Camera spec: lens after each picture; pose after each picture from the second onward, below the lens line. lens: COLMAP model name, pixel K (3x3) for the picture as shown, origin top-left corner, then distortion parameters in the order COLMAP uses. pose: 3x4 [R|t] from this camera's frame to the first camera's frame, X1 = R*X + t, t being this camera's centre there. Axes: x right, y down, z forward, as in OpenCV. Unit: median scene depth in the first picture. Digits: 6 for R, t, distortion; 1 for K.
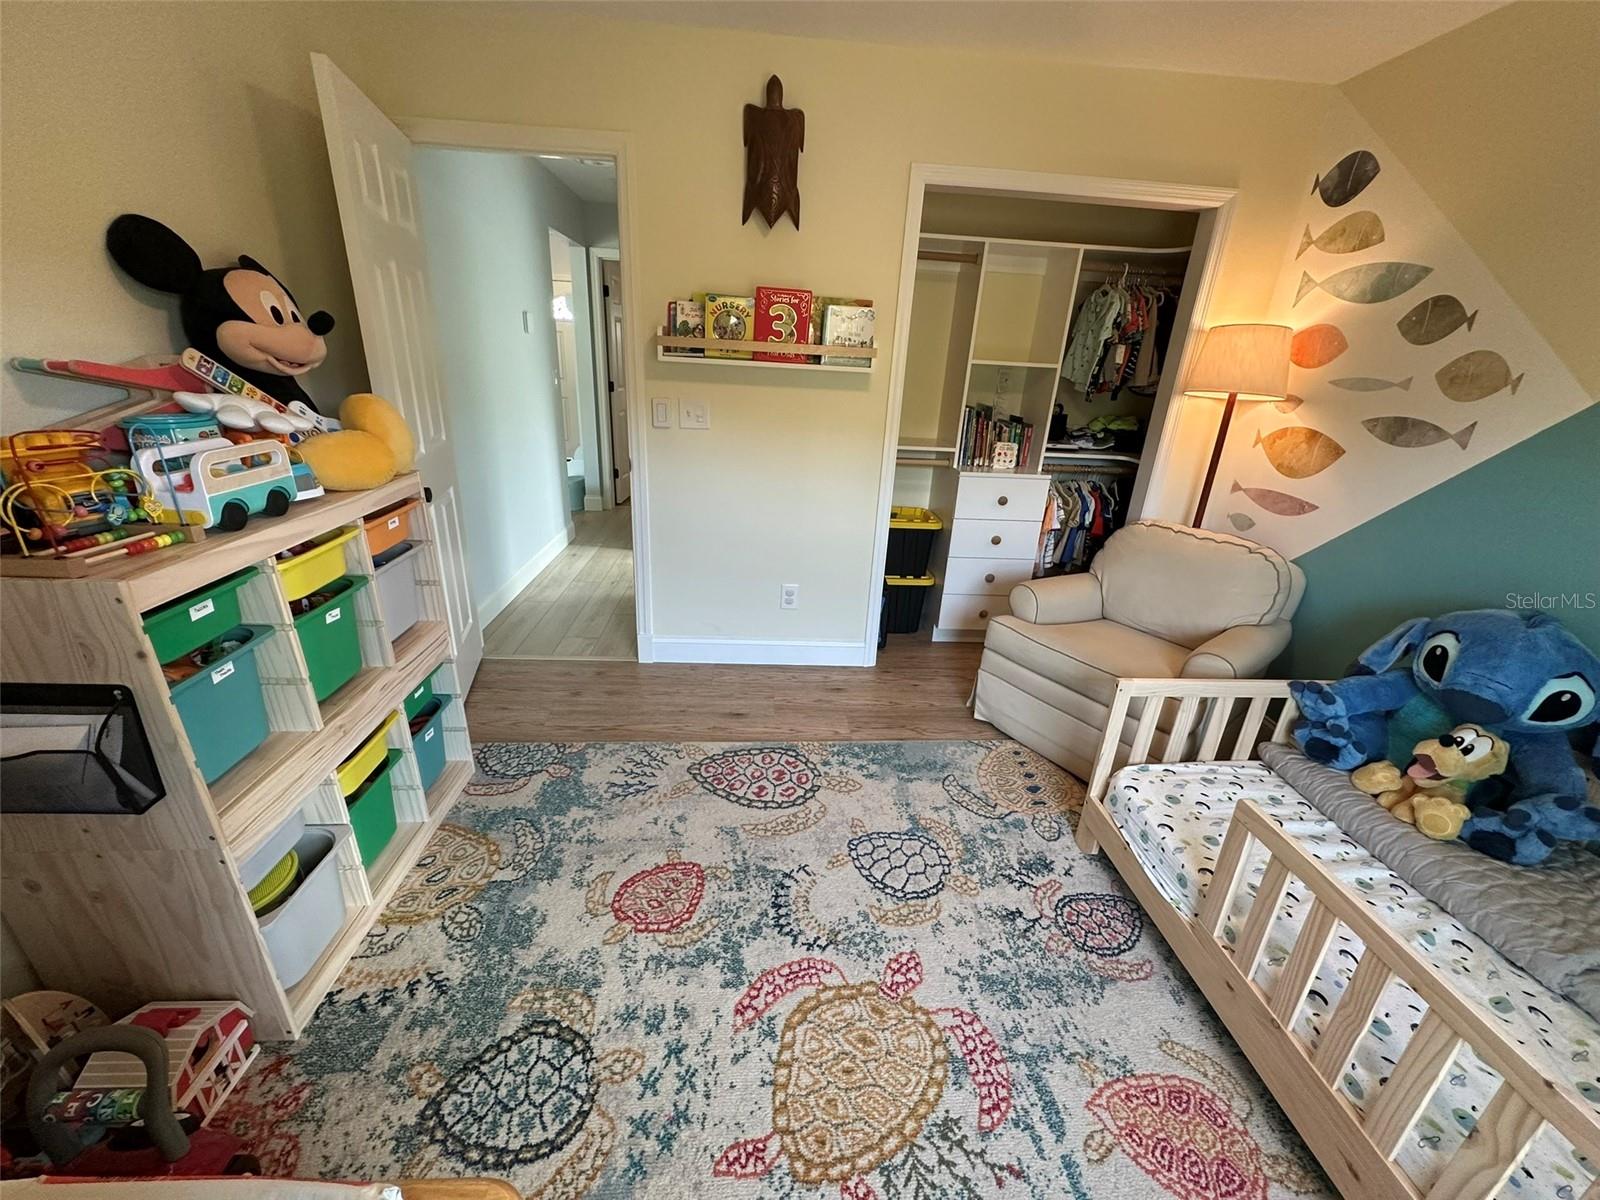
lens RADIAL K [[642.9, 0, 797.9], [0, 642.9, 602.5], [0, 0, 1]] dist [-0.000340, 0.000409]
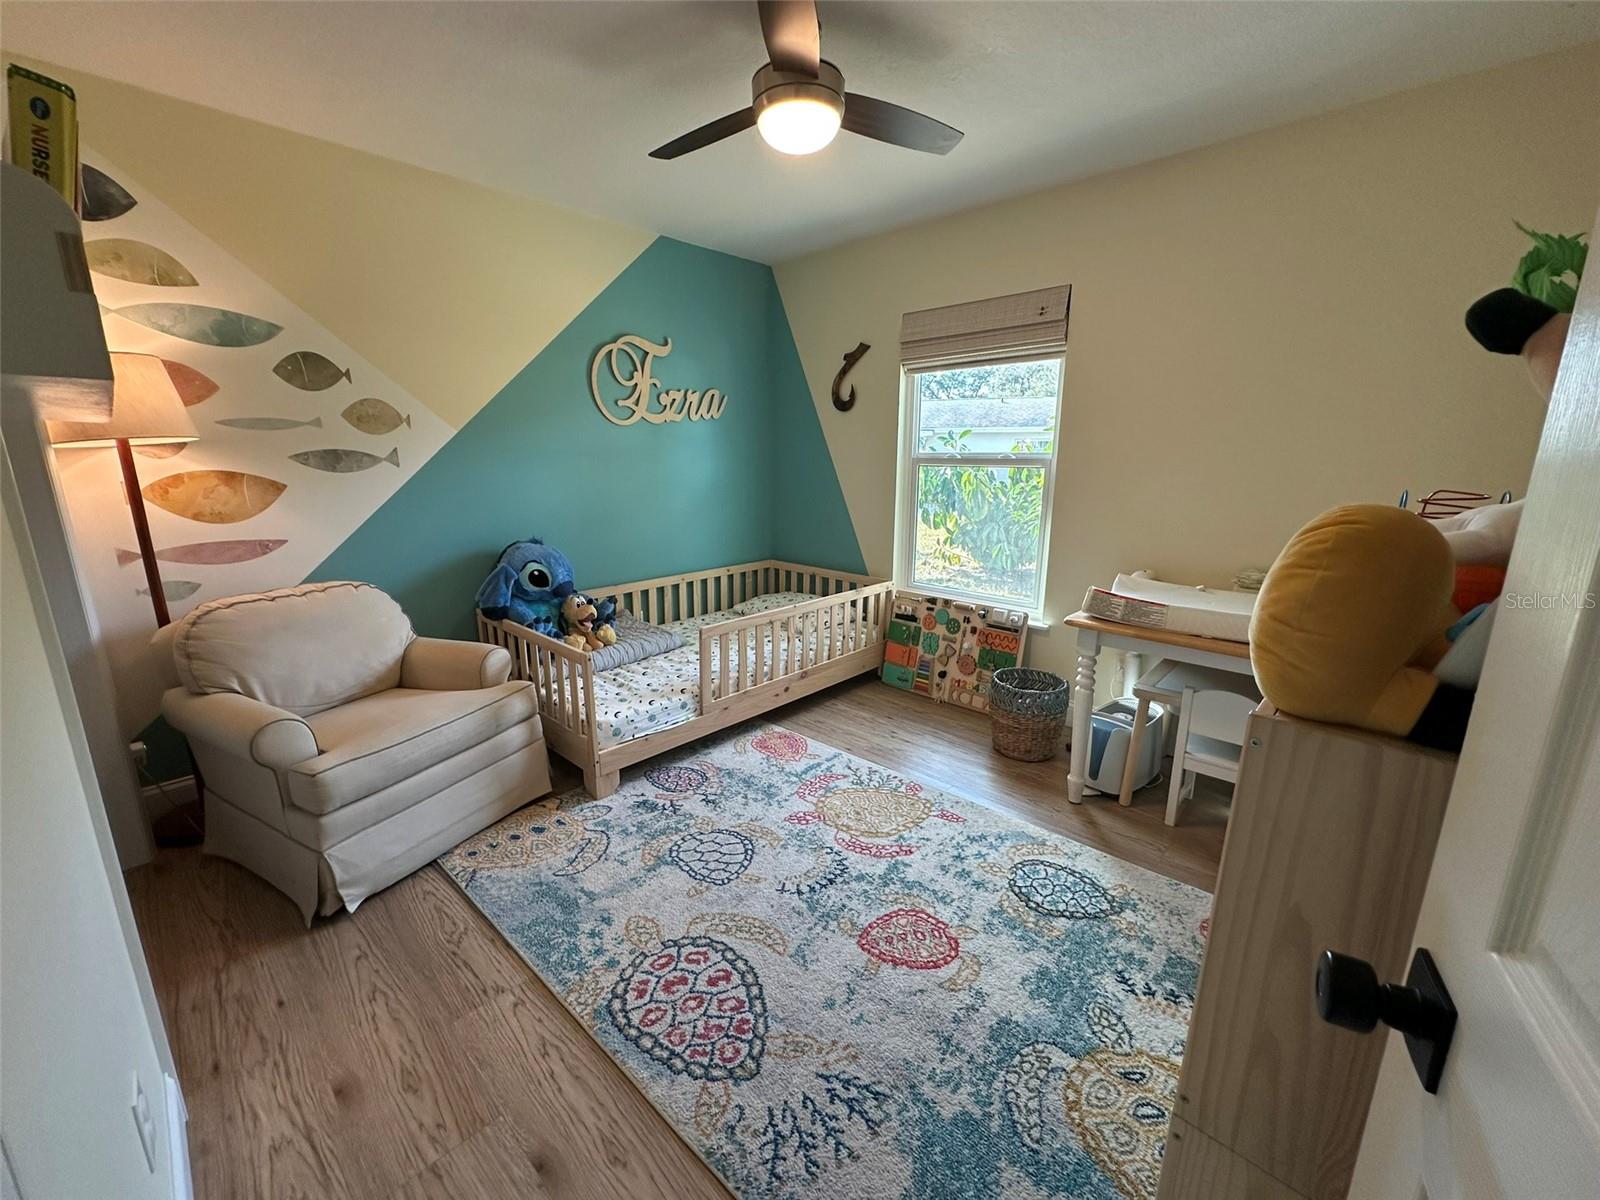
lens RADIAL K [[642.9, 0, 802.9], [0, 642.9, 600.6], [0, 0, 1]] dist [-0.000340, 0.000409]
pose [[-0.689508, -0.212874, 0.692289, -0.645279], [0.230973, 0.841300, 0.488740, -0.488545], [-0.686462, 0.496890, -0.530914, 1.316975]]
